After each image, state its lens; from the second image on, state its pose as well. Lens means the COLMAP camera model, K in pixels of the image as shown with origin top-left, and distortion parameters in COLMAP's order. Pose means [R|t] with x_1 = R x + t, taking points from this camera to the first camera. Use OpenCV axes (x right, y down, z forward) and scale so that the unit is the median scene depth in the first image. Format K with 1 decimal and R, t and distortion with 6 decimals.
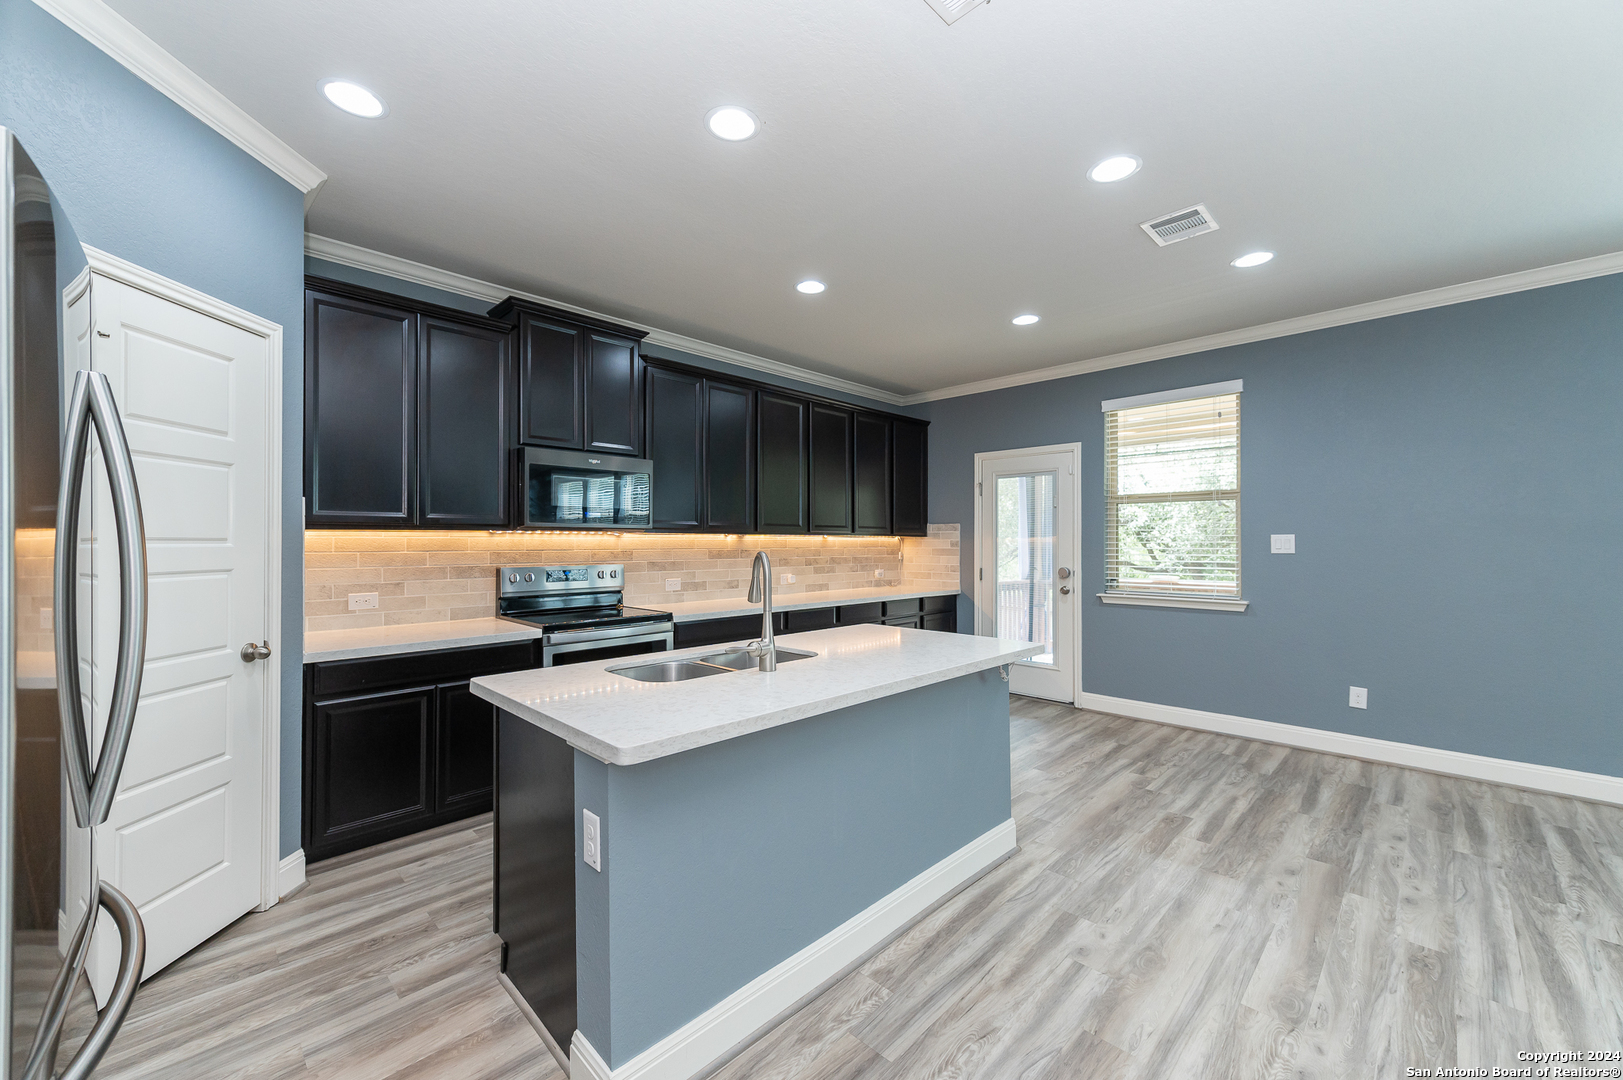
lens RADIAL K [[638.3, 0, 802.9], [0, 638.3, 538.0], [0, 0, 1]] dist [0.006871, -0.000025]
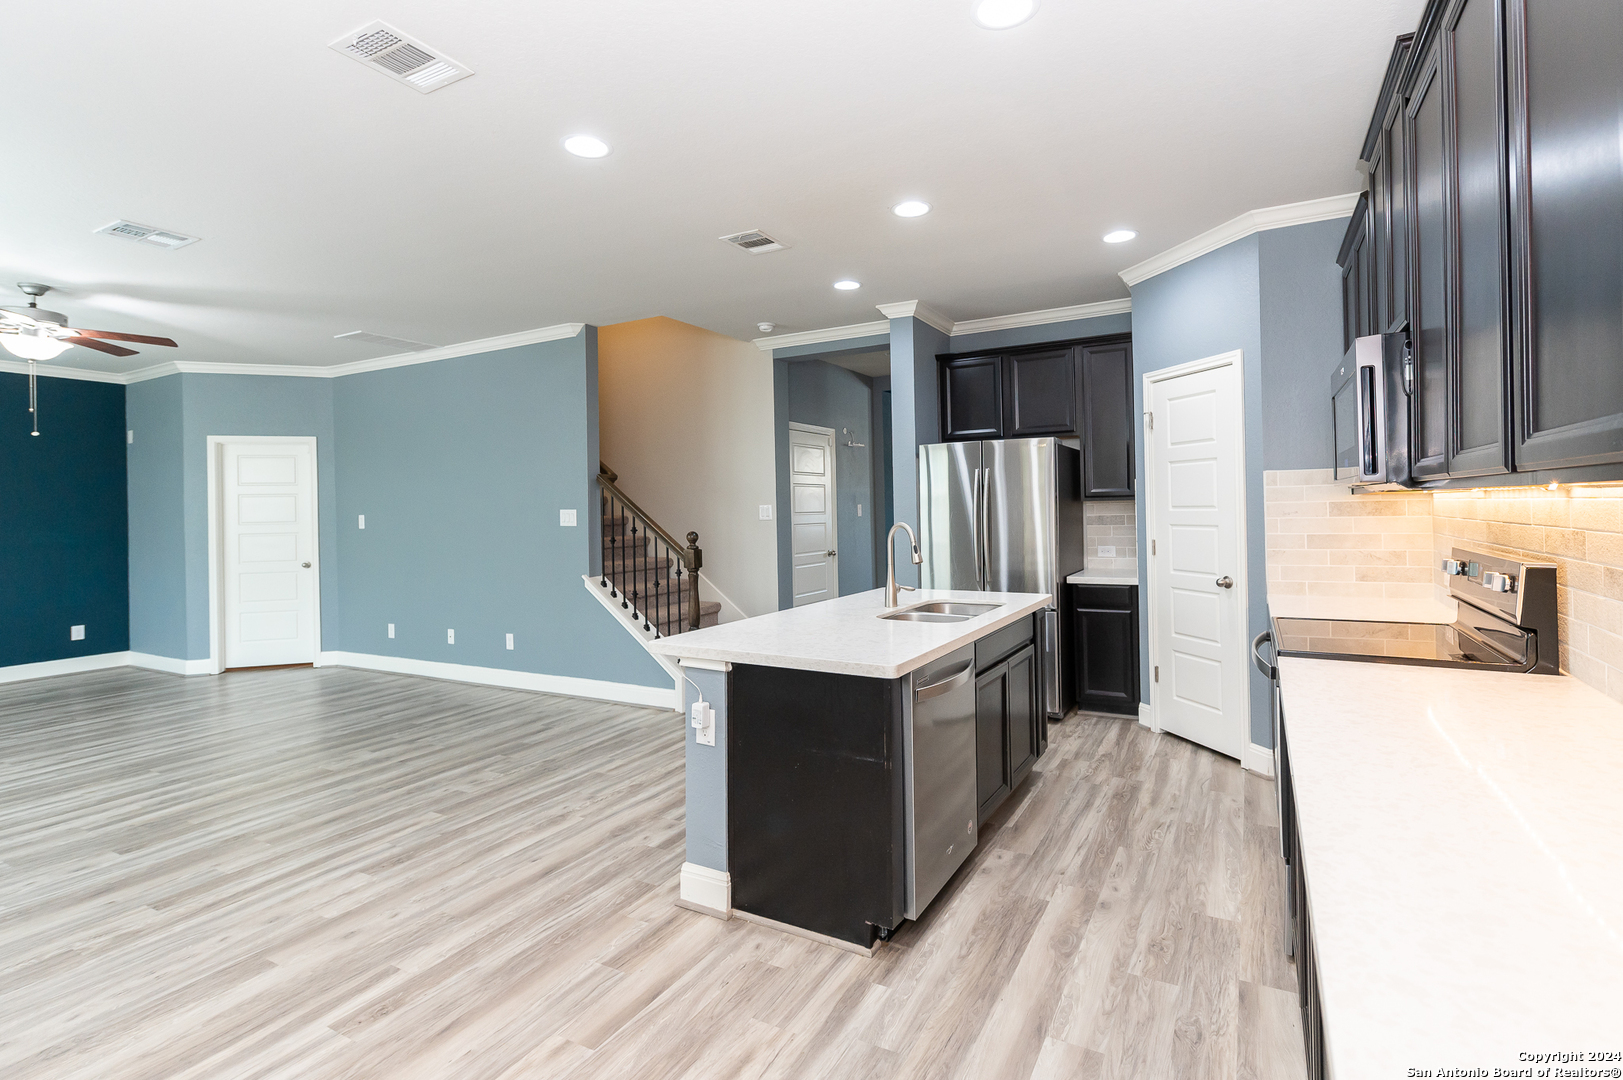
lens RADIAL K [[767.5, 0, 844.7], [0, 767.5, 505.1], [0, 0, 1]] dist [0.004789, -0.000389]
pose [[-0.955618, 0.017832, -0.294070, 0.357721], [0.021711, 0.999715, -0.009932, -0.000616], [0.293809, -0.015875, -0.955732, 1.732321]]
